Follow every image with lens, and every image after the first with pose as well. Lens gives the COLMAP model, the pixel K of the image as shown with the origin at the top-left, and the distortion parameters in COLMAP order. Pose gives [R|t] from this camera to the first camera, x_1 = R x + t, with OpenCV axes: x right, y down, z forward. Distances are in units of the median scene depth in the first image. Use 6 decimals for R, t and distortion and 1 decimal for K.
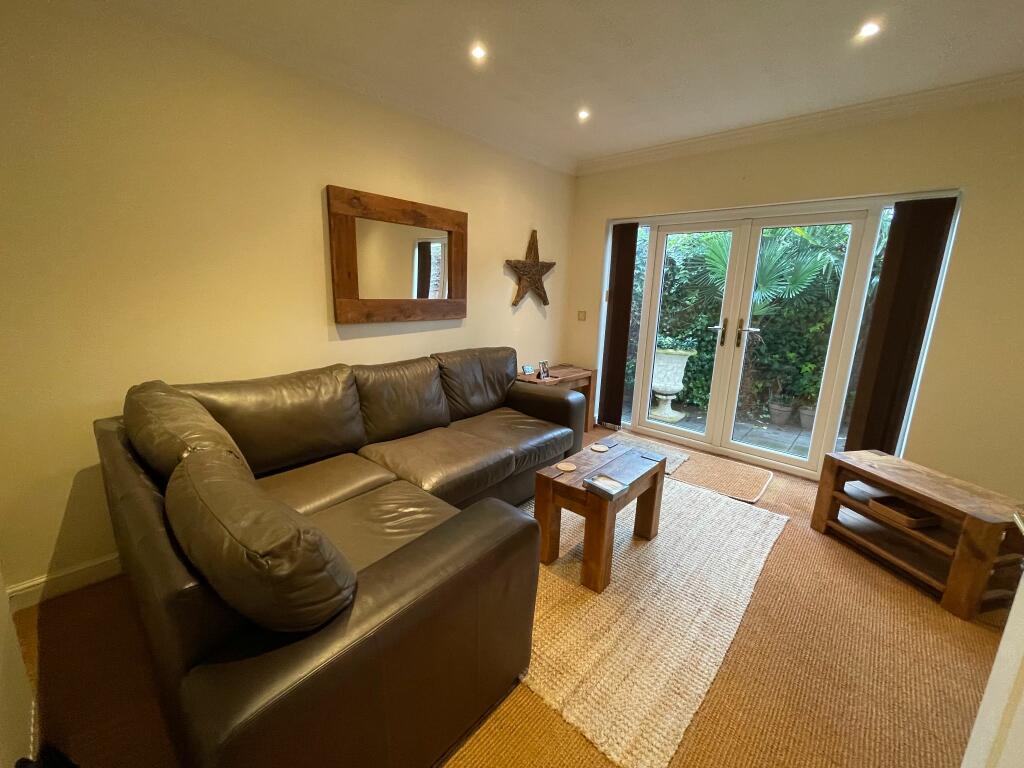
lens RADIAL K [[412.9, 0, 512.1], [0, 412.9, 378.5], [0, 0, 1]] dist [-0.000758, -0.000326]
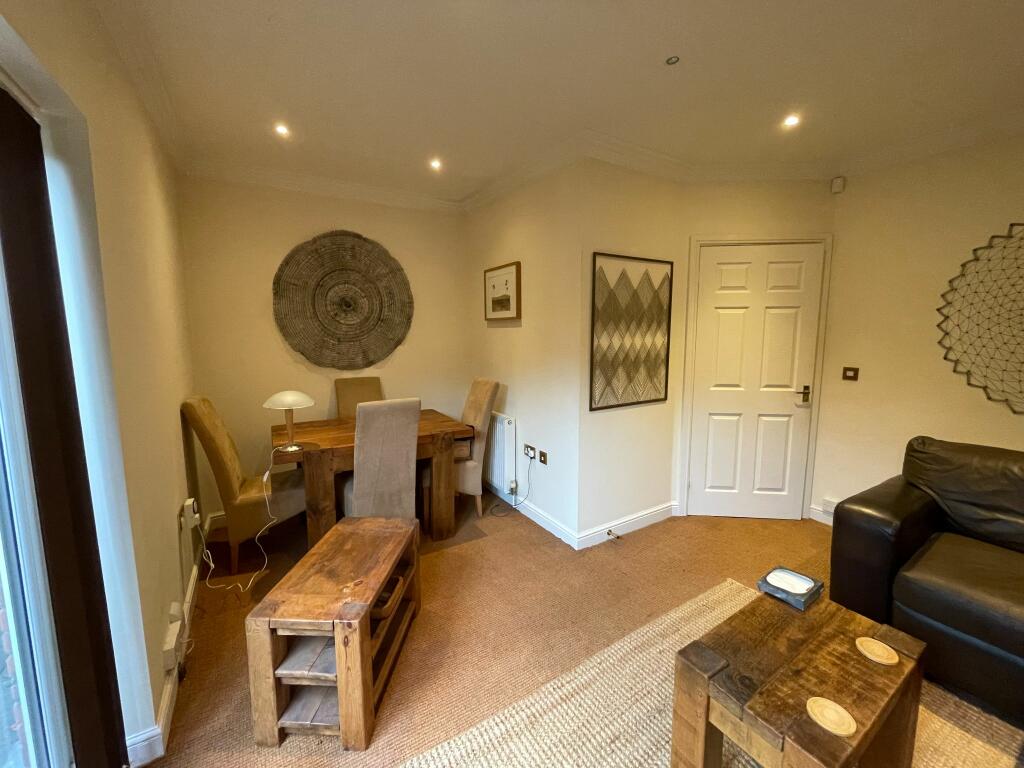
lens RADIAL K [[412.9, 0, 517.8], [0, 412.9, 379.5], [0, 0, 1]] dist [-0.000758, -0.000326]
pose [[-0.963916, -0.064318, 0.258320, 0.377139], [0.026989, 0.941762, 0.335195, -0.266816], [-0.264835, 0.330072, -0.906044, 1.173570]]
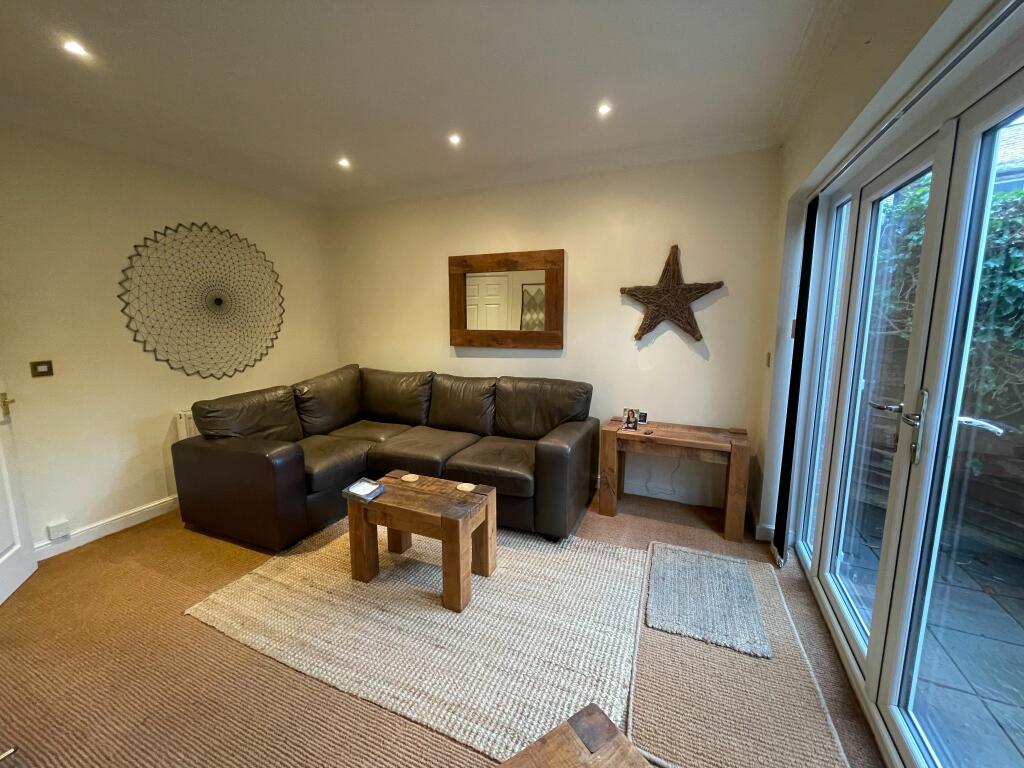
lens RADIAL K [[412.9, 0, 506.1], [0, 412.9, 378.5], [0, 0, 1]] dist [-0.000758, -0.000326]
pose [[0.315216, 0.118127, -0.941640, 0.951676], [-0.190450, 0.979912, 0.059175, -0.128308], [0.929714, 0.160682, 0.331381, 0.635983]]
